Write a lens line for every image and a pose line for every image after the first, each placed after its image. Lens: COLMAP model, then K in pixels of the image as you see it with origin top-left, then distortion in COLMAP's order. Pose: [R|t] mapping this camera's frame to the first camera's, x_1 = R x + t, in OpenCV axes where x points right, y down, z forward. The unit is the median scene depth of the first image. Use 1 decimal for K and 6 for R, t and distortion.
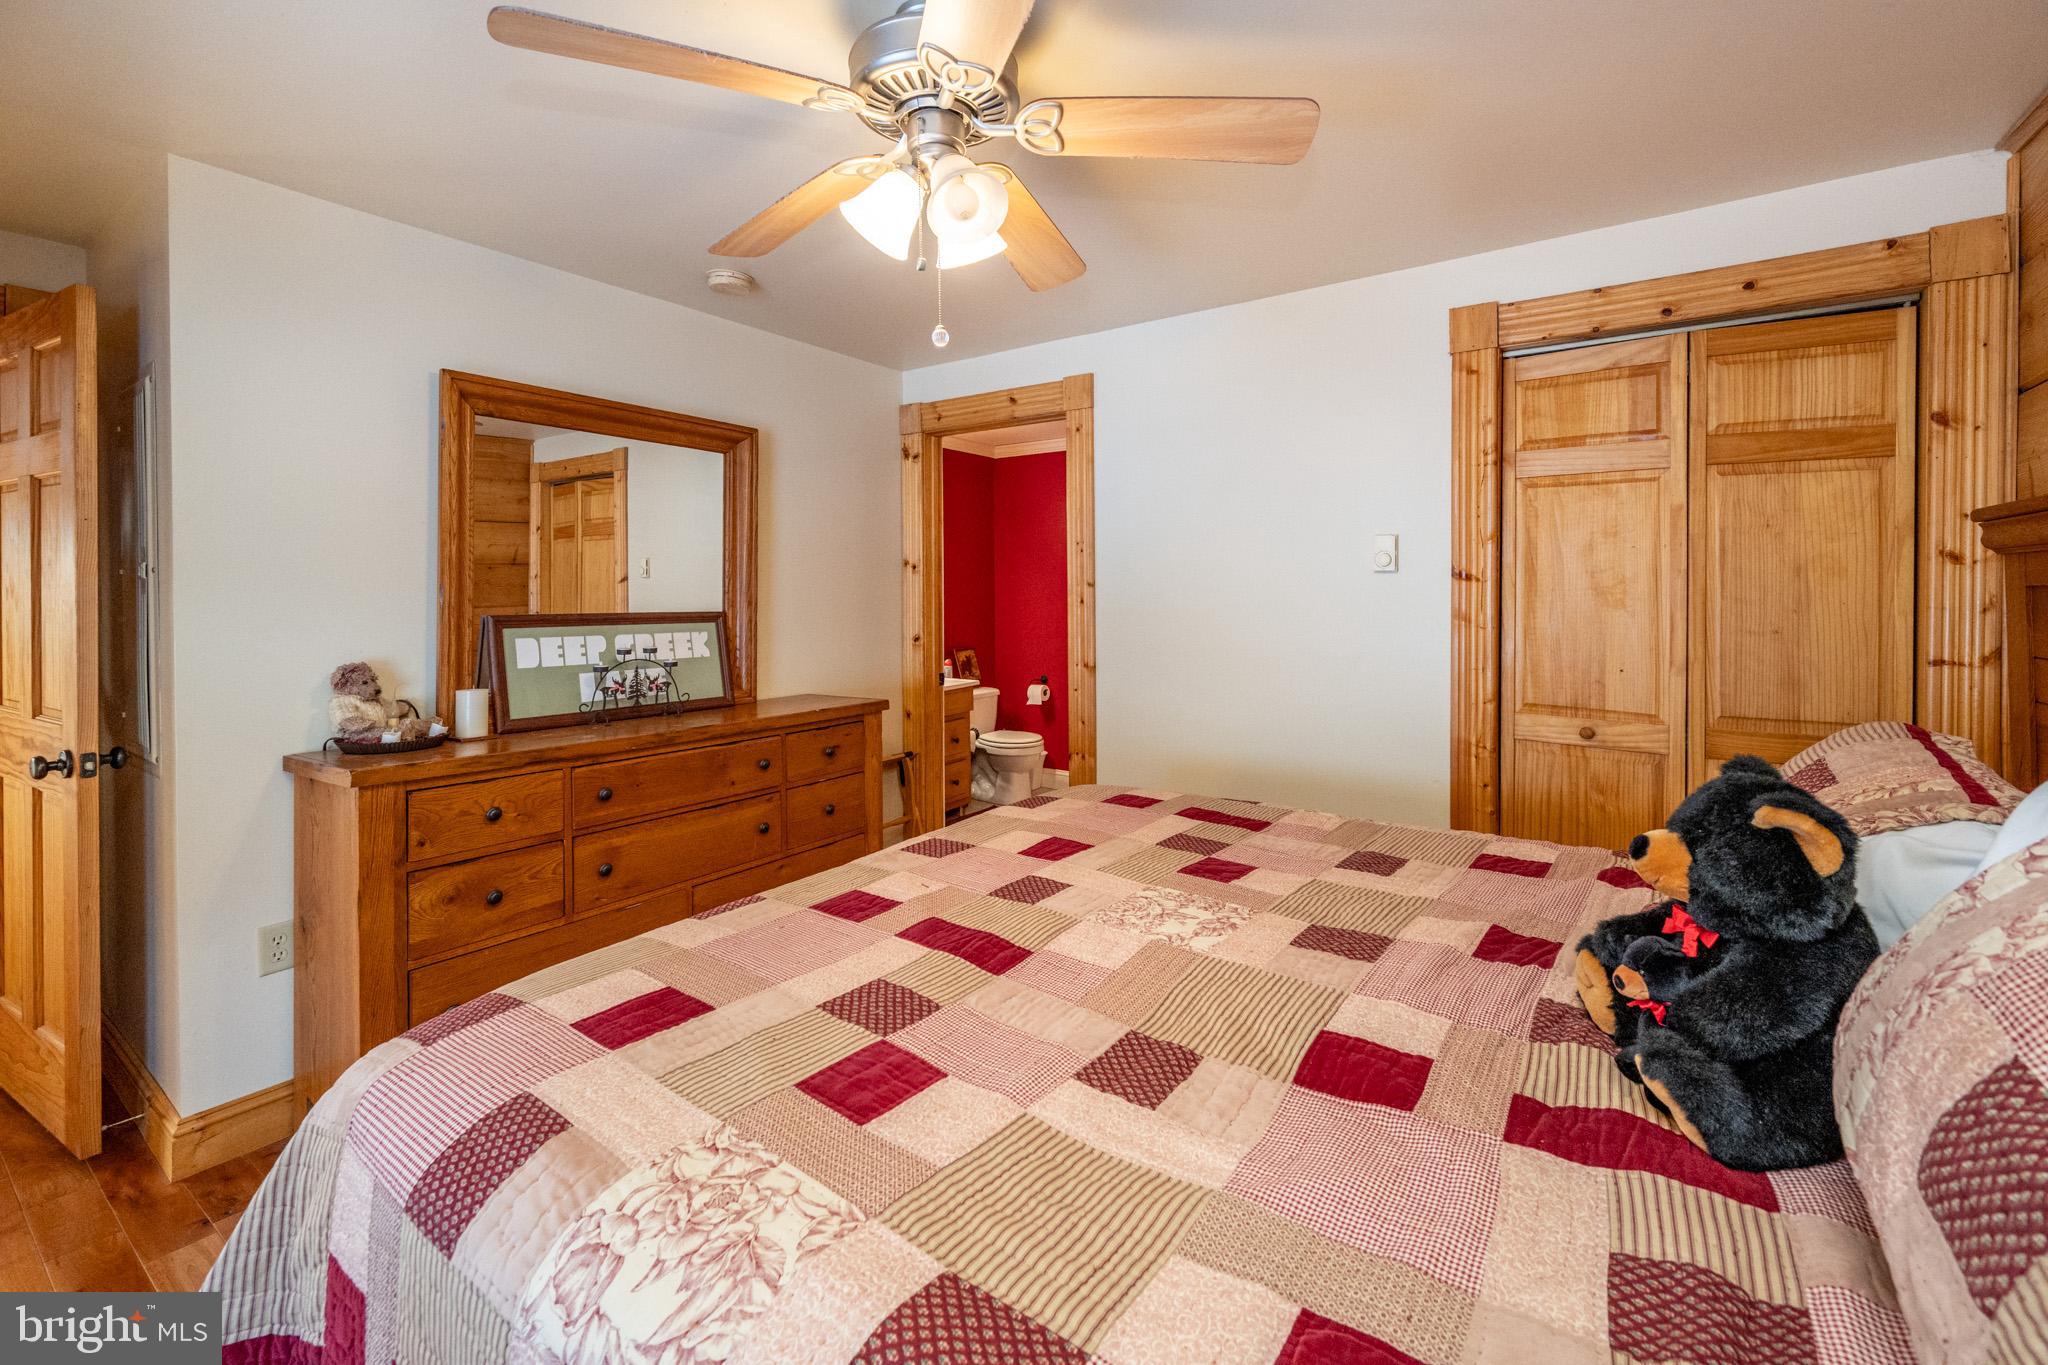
lens RADIAL K [[837.6, 0, 1025.5], [0, 837.6, 600.2], [0, 0, 1]] dist [-0.000994, -0.000067]
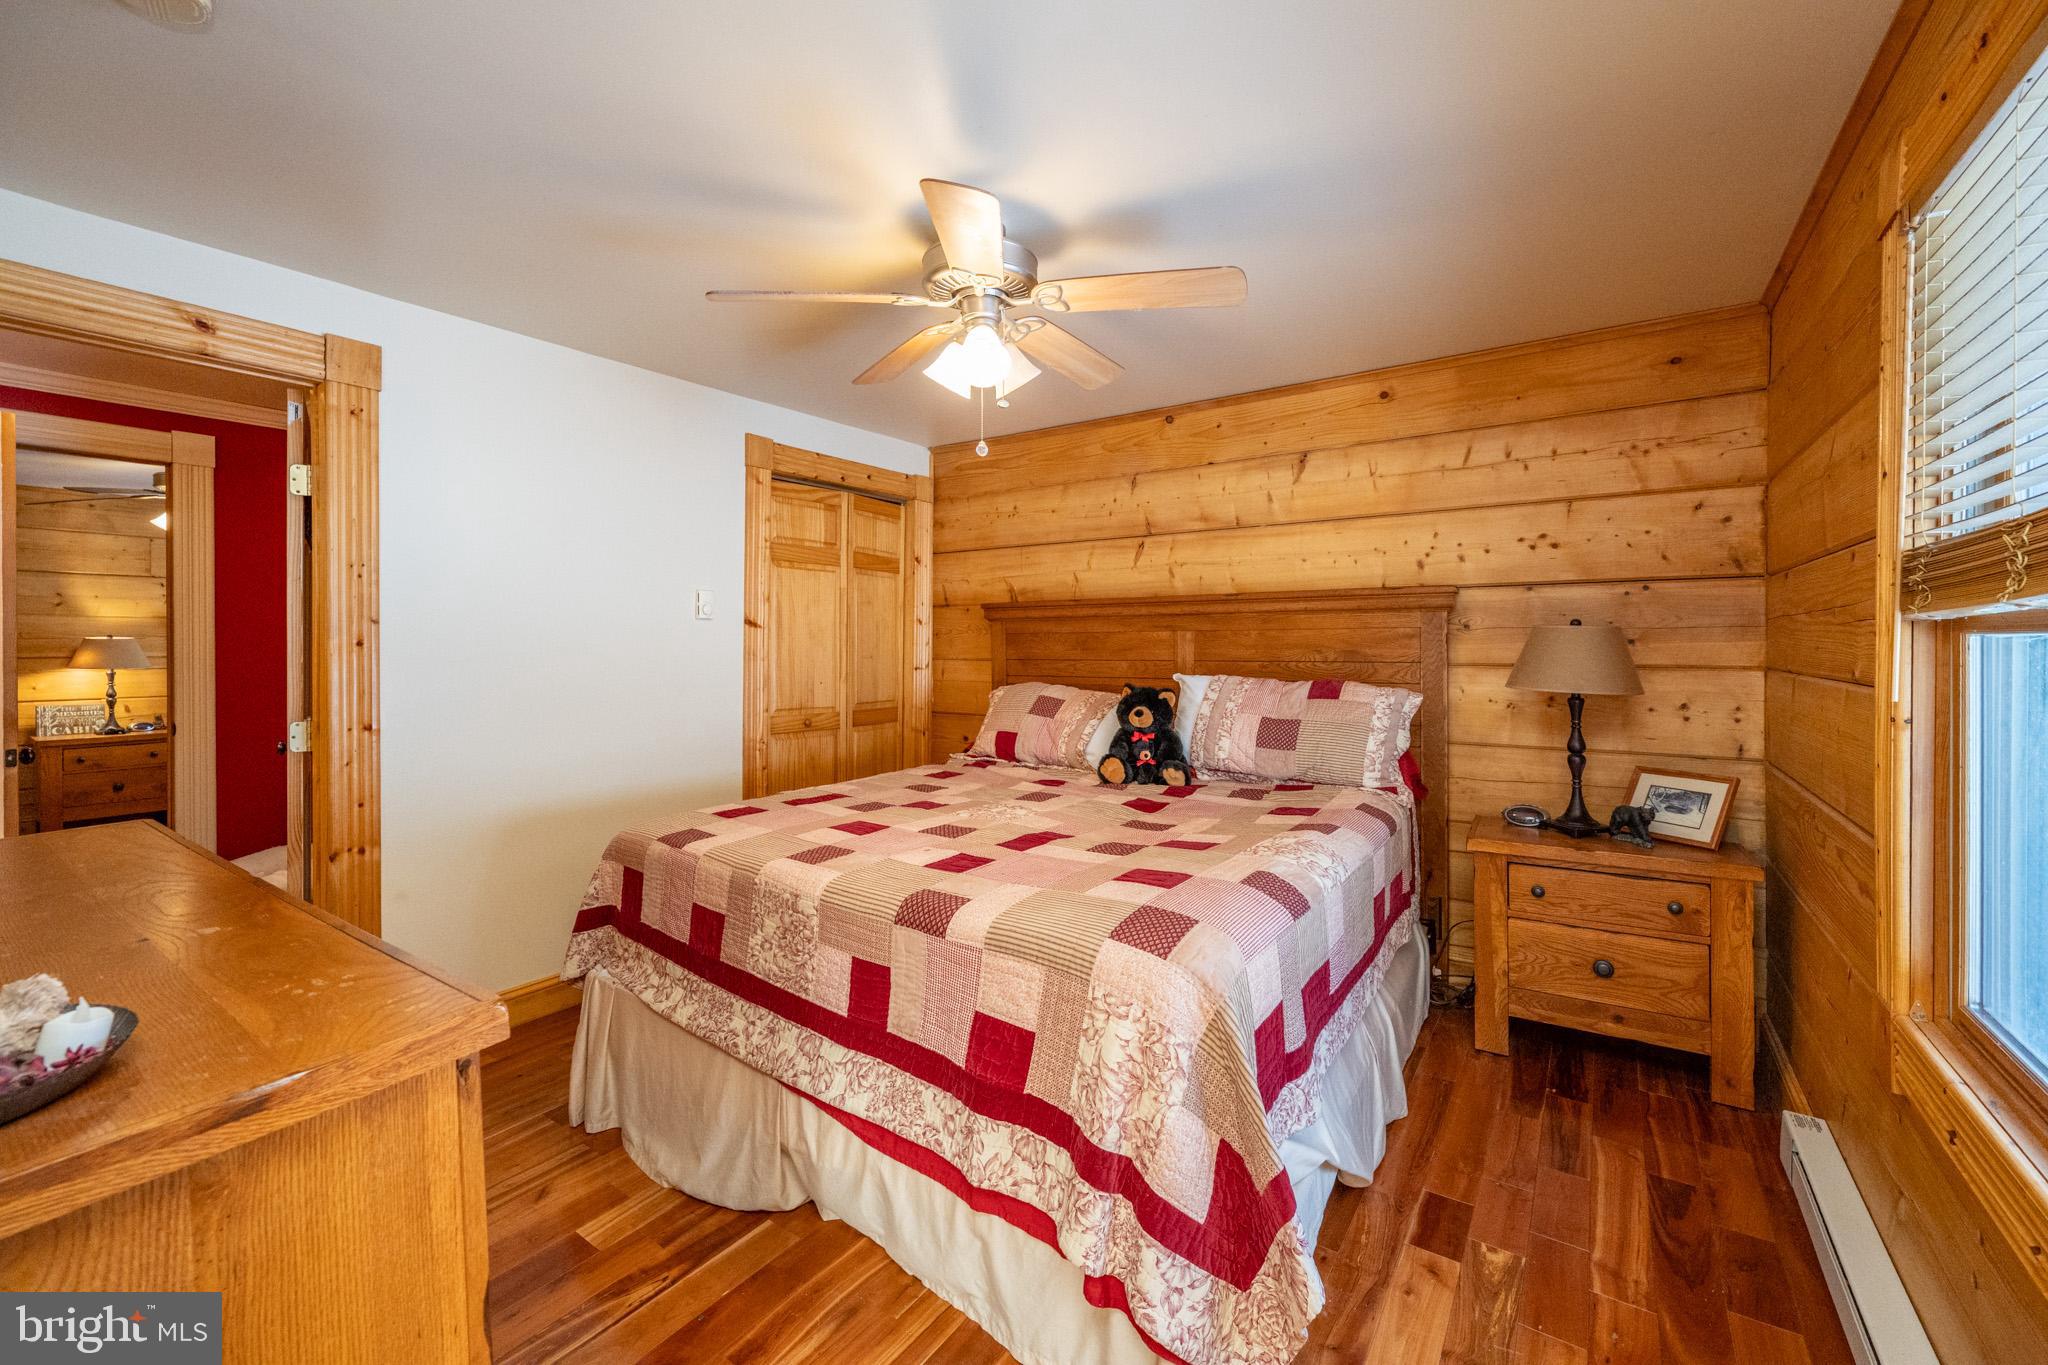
lens RADIAL K [[835.0, 0, 1026.9], [0, 835.0, 647.5], [0, 0, 1]] dist [0.018323, 0.000280]
pose [[0.008948, -0.008768, 0.999922, -1.022823], [0.003374, 0.999956, 0.008738, 0.000733], [-0.999954, 0.003295, 0.008977, 0.587304]]
